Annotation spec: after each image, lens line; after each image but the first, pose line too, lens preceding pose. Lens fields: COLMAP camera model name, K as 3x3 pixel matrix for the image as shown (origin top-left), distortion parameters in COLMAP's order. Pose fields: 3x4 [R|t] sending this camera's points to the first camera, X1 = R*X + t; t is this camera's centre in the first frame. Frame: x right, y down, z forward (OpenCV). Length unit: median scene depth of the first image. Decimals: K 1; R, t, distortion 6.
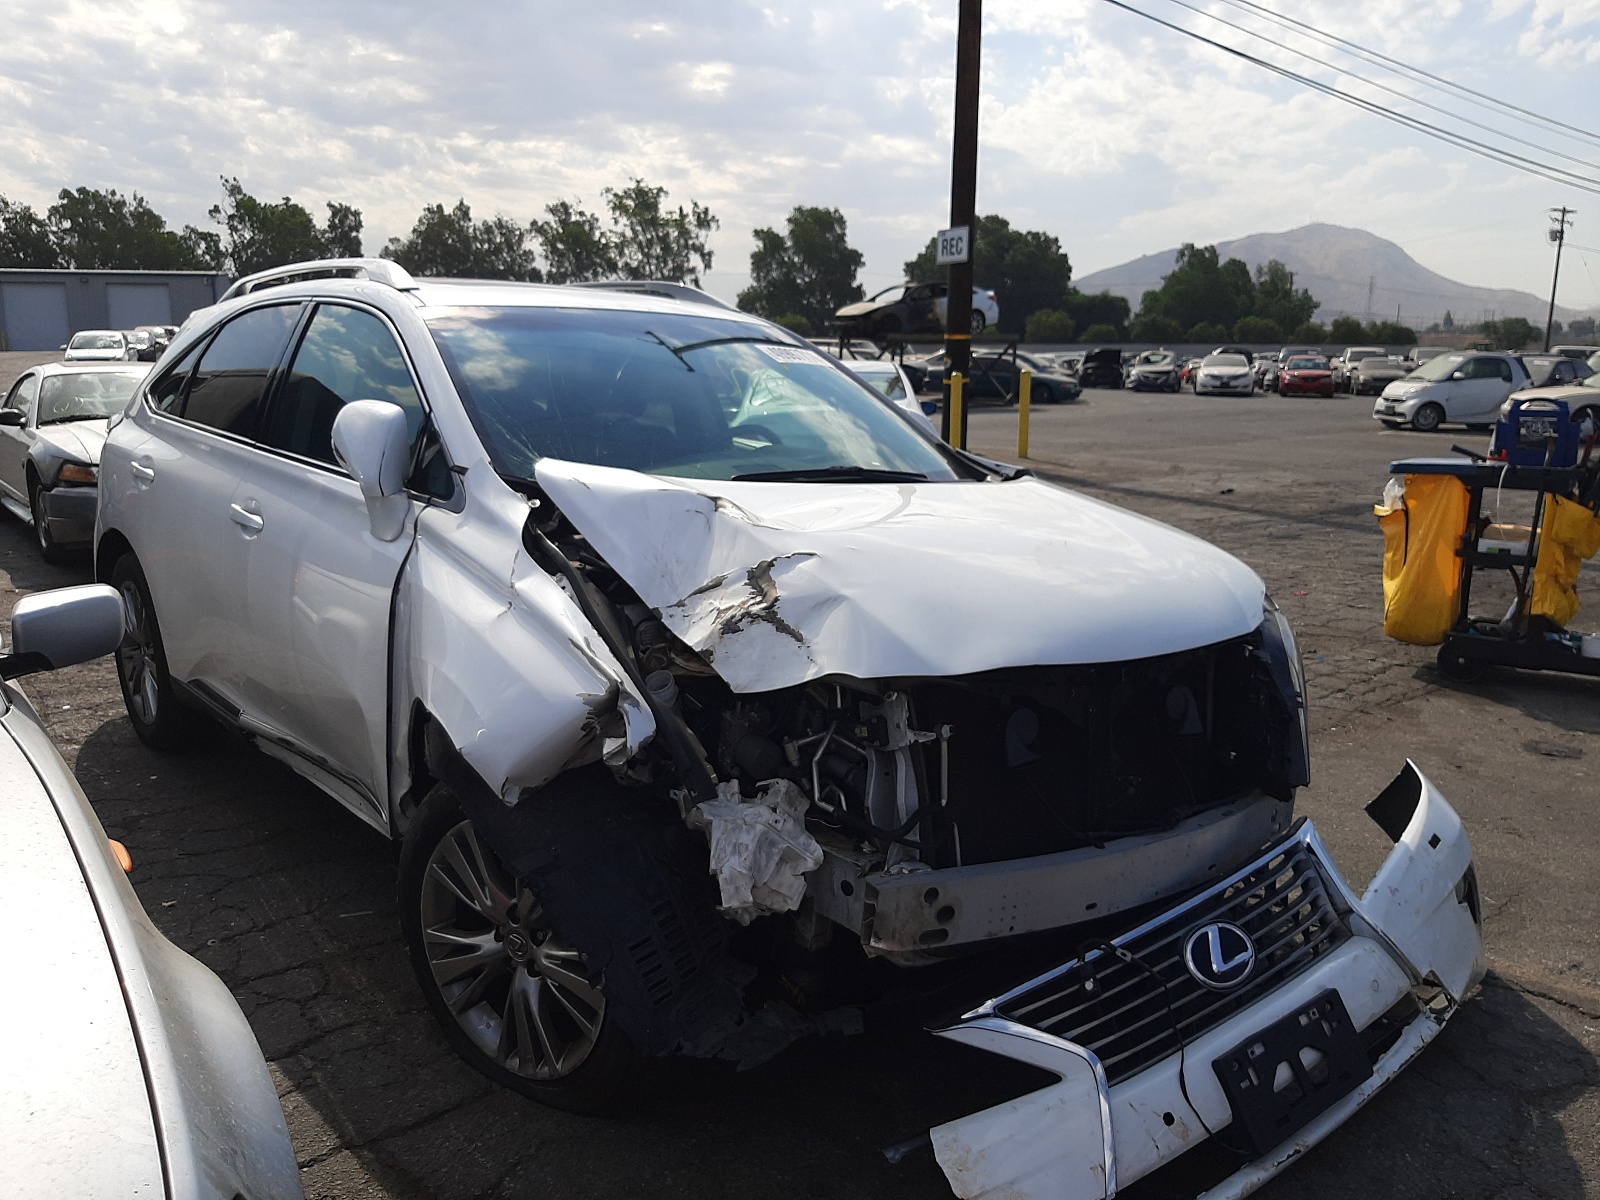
lens RADIAL K [[1049.0, 0, 800.0], [0, 1049.0, 600.0], [0, 0, 1]] dist [0.038208, -0.068924]
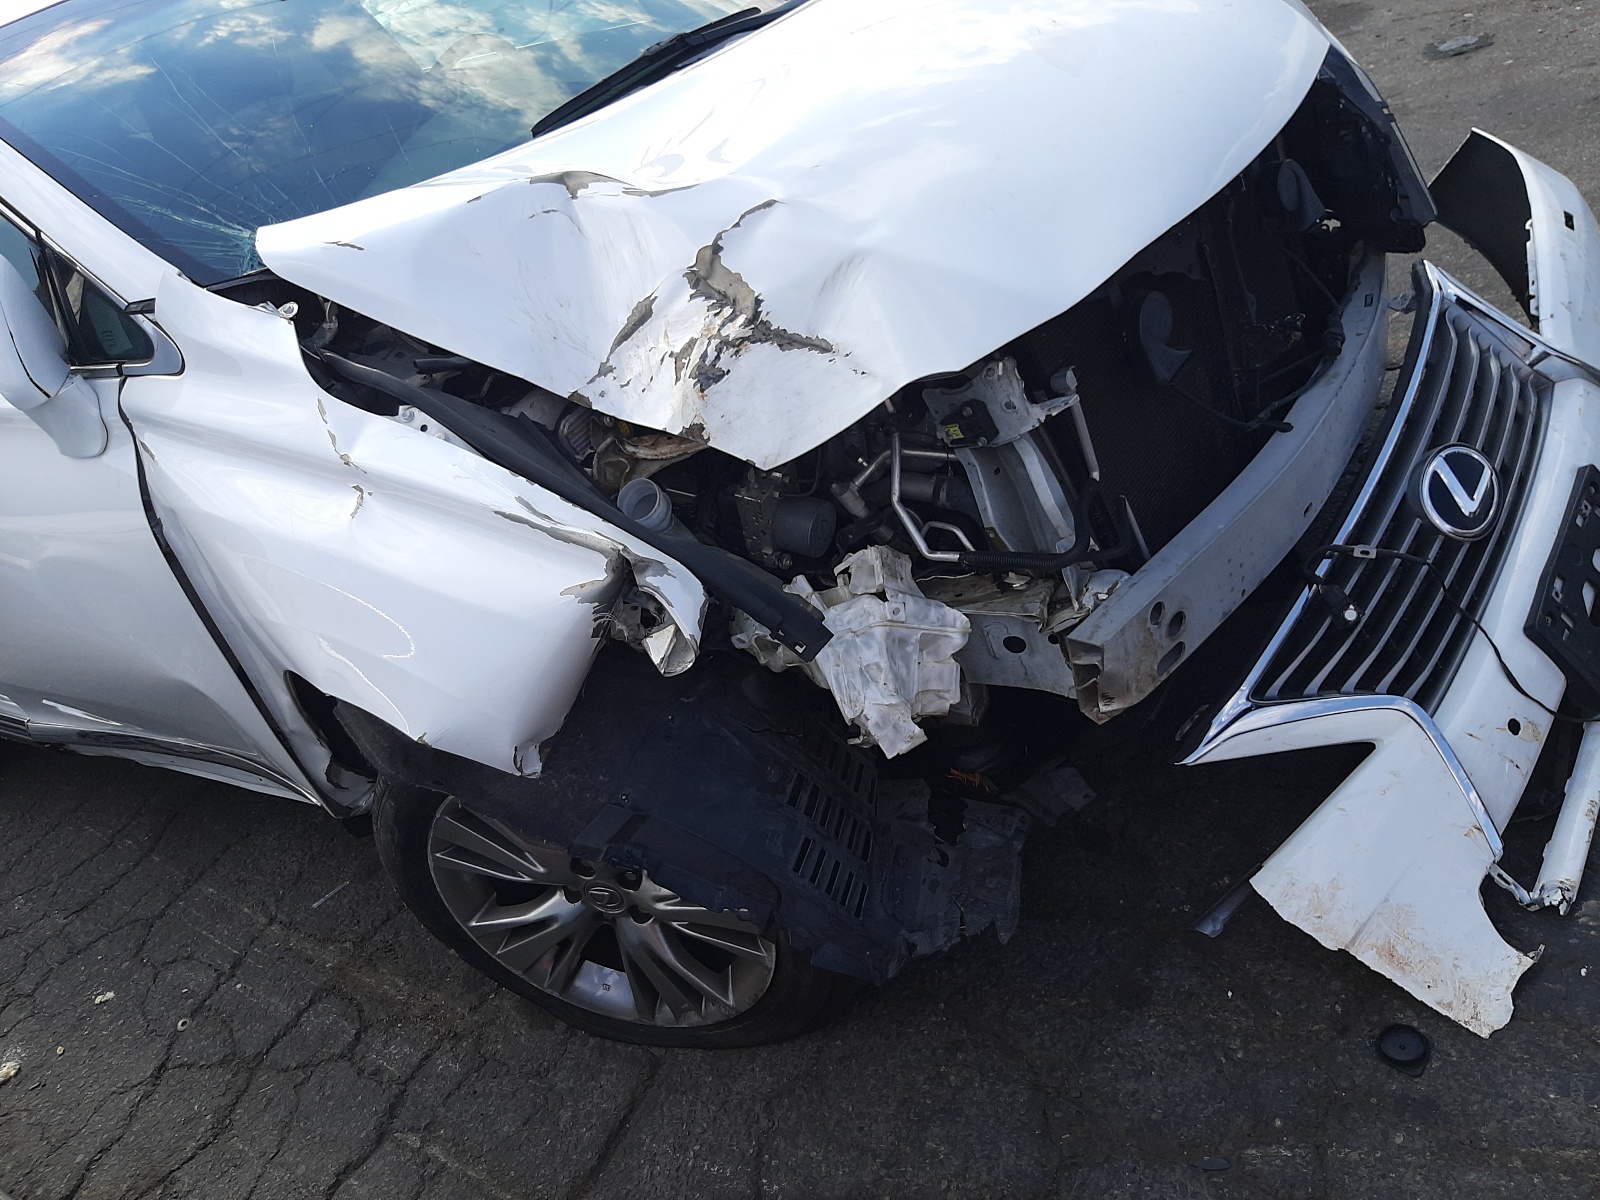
lens RADIAL K [[1217.3, 0, 800.0], [0, 1217.3, 600.0], [0, 0, 1]] dist [0.047833, -0.126621]
pose [[0.899530, -0.434259, 0.047600, -0.108752], [0.395346, 0.855562, 0.334239, -0.079069], [-0.185871, -0.281839, 0.941286, 0.269727]]
